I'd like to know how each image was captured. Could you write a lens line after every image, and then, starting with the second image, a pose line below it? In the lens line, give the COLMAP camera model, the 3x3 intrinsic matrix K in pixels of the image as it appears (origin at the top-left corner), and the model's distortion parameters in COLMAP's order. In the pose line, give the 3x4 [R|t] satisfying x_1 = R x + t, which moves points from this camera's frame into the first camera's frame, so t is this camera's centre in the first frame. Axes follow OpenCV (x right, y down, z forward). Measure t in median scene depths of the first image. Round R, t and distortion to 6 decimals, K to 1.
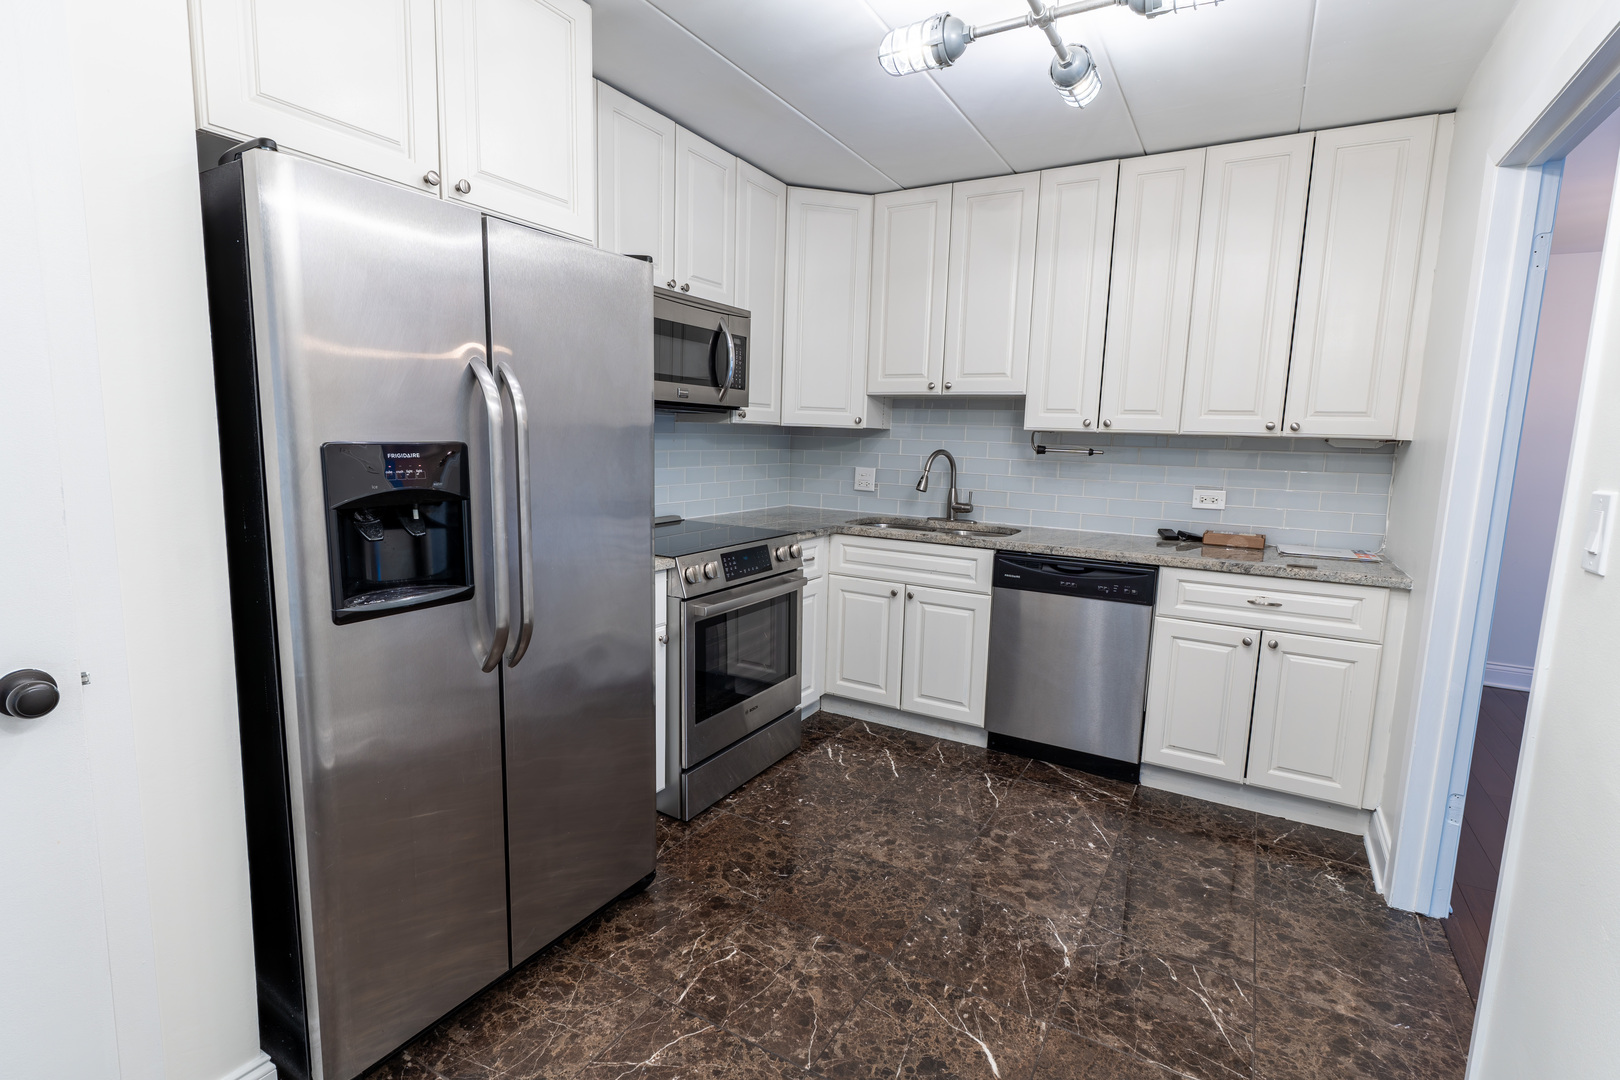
lens RADIAL K [[770.6, 0, 817.5], [0, 770.6, 544.3], [0, 0, 1]] dist [-0.001130, -0.000152]
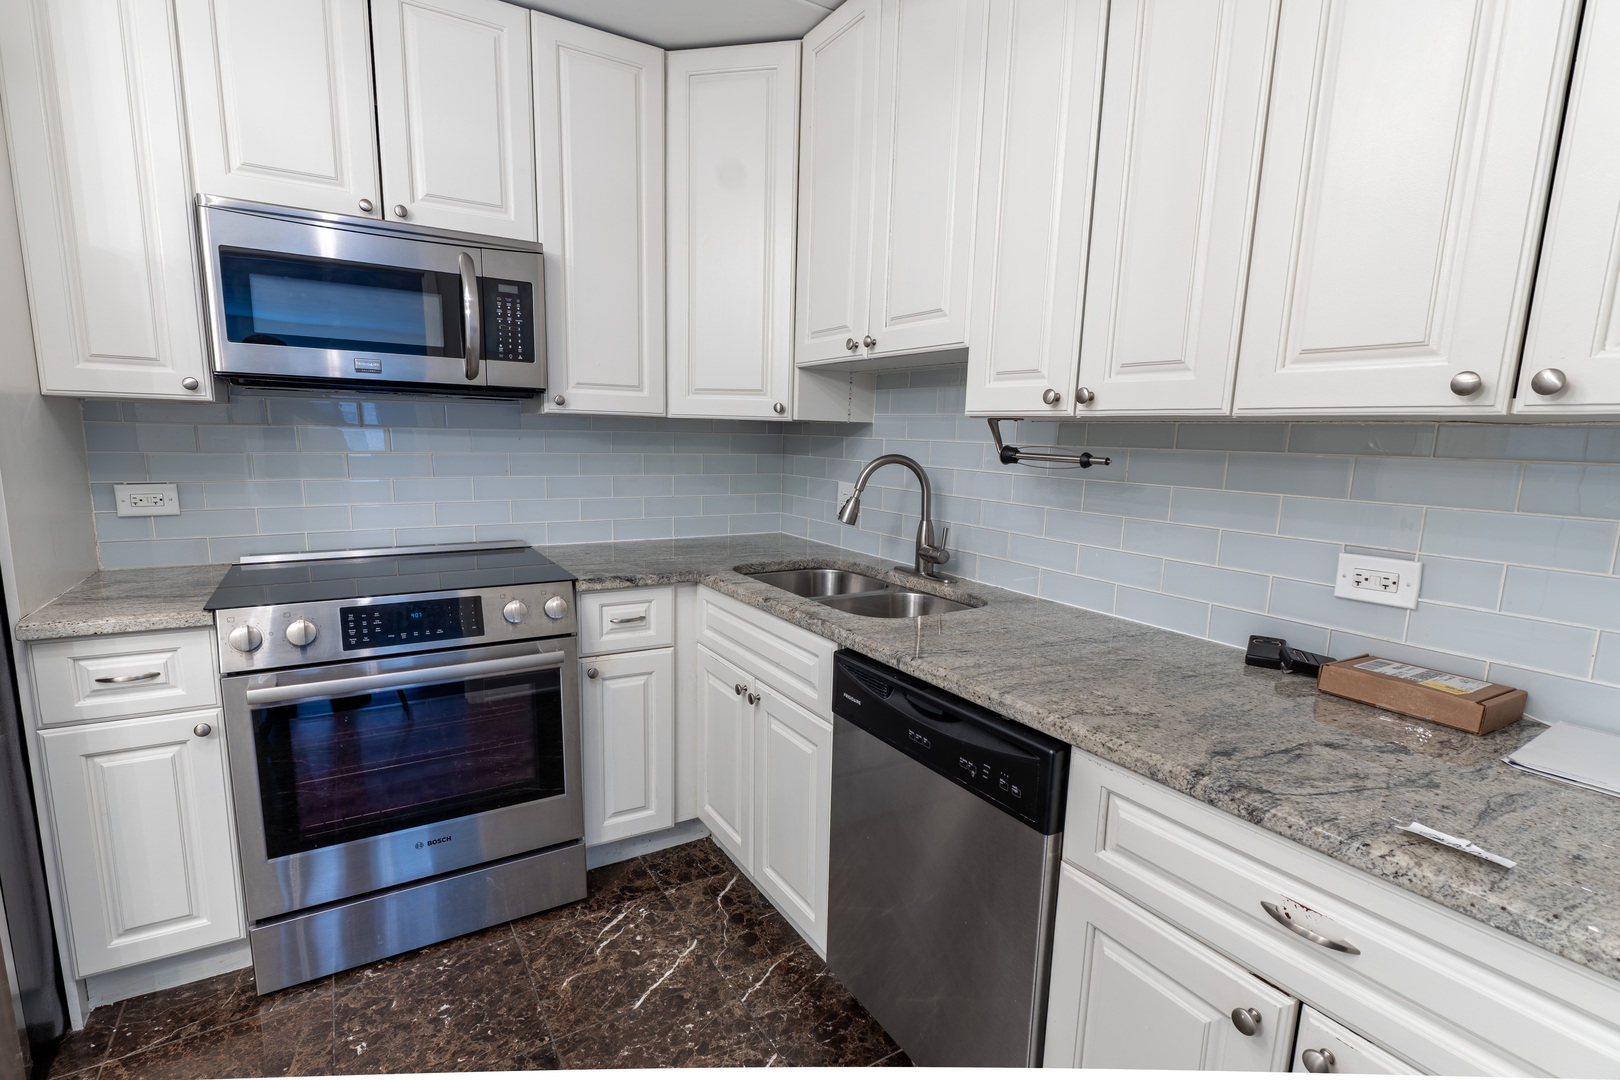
lens RADIAL K [[770.6, 0, 818.5], [0, 770.6, 569.5], [0, 0, 1]] dist [-0.001130, -0.000152]
pose [[0.877809, 0.077181, -0.472752, 0.450512], [-0.067752, 0.997017, 0.036970, -0.060104], [0.474196, -0.000423, 0.880419, 0.514460]]
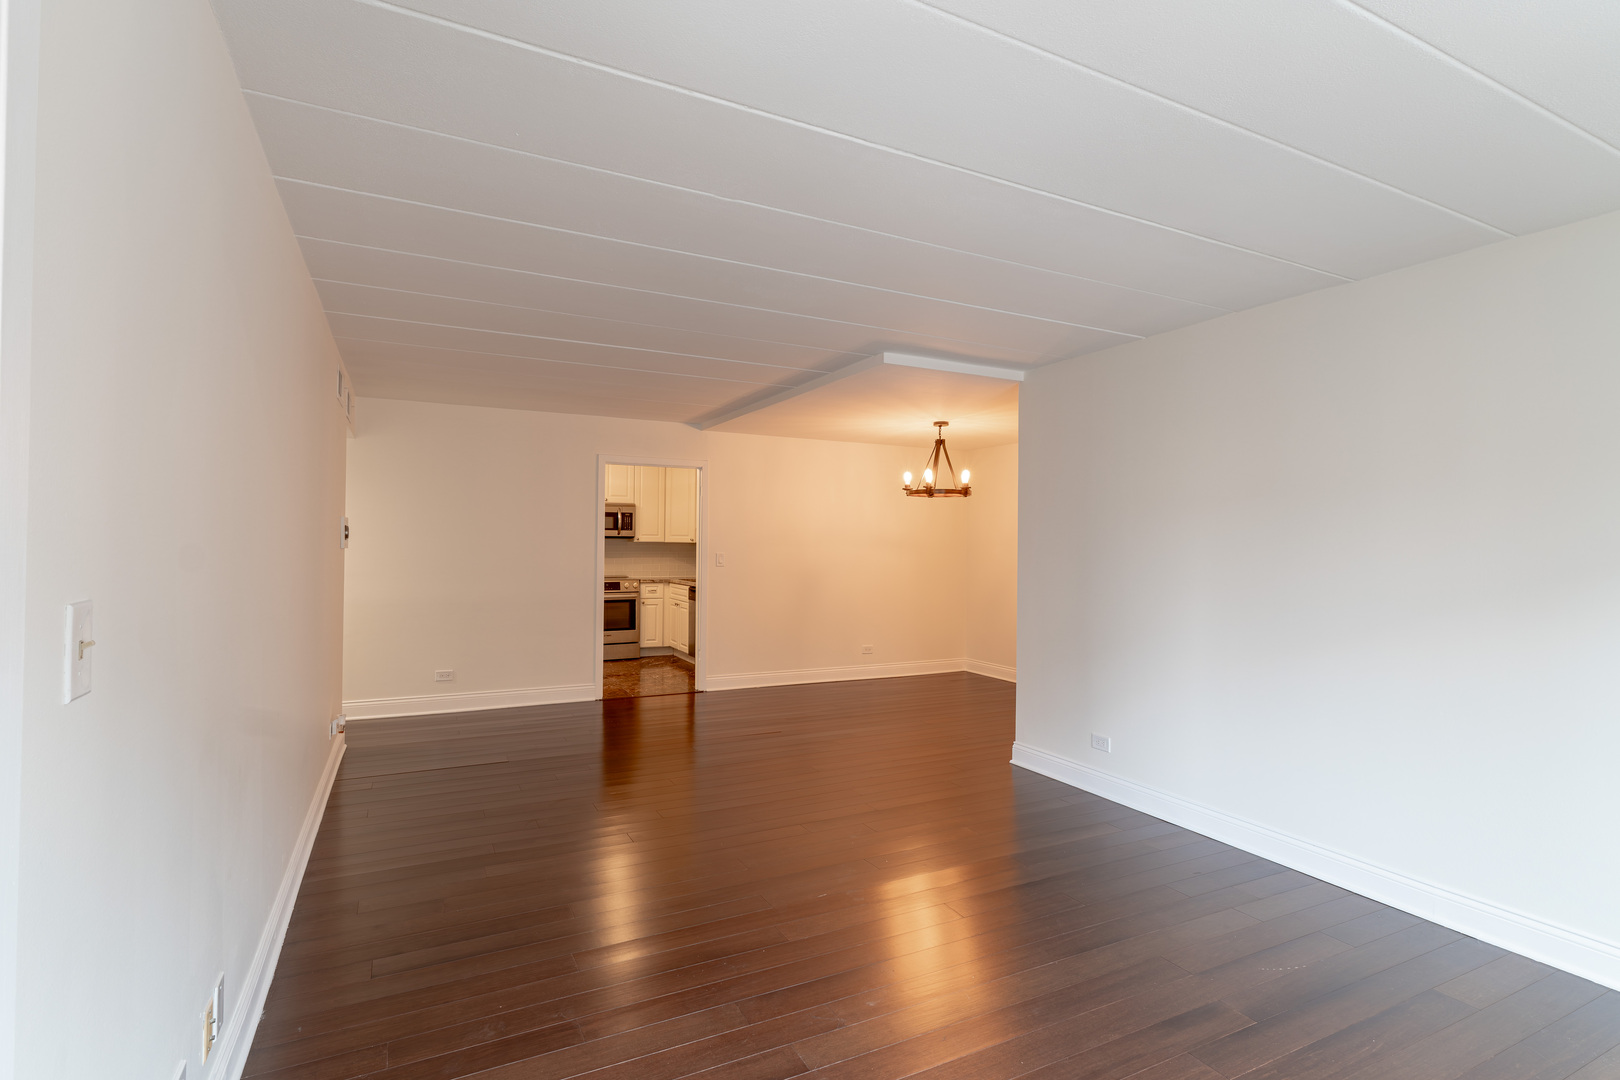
lens RADIAL K [[770.6, 0, 806.8], [0, 770.6, 536.4], [0, 0, 1]] dist [-0.001130, -0.000152]
pose [[0.831608, -0.030271, -0.554538, 2.008235], [-0.061422, 0.987374, -0.146010, 0.198628], [0.551956, 0.155484, 0.819249, -0.977741]]
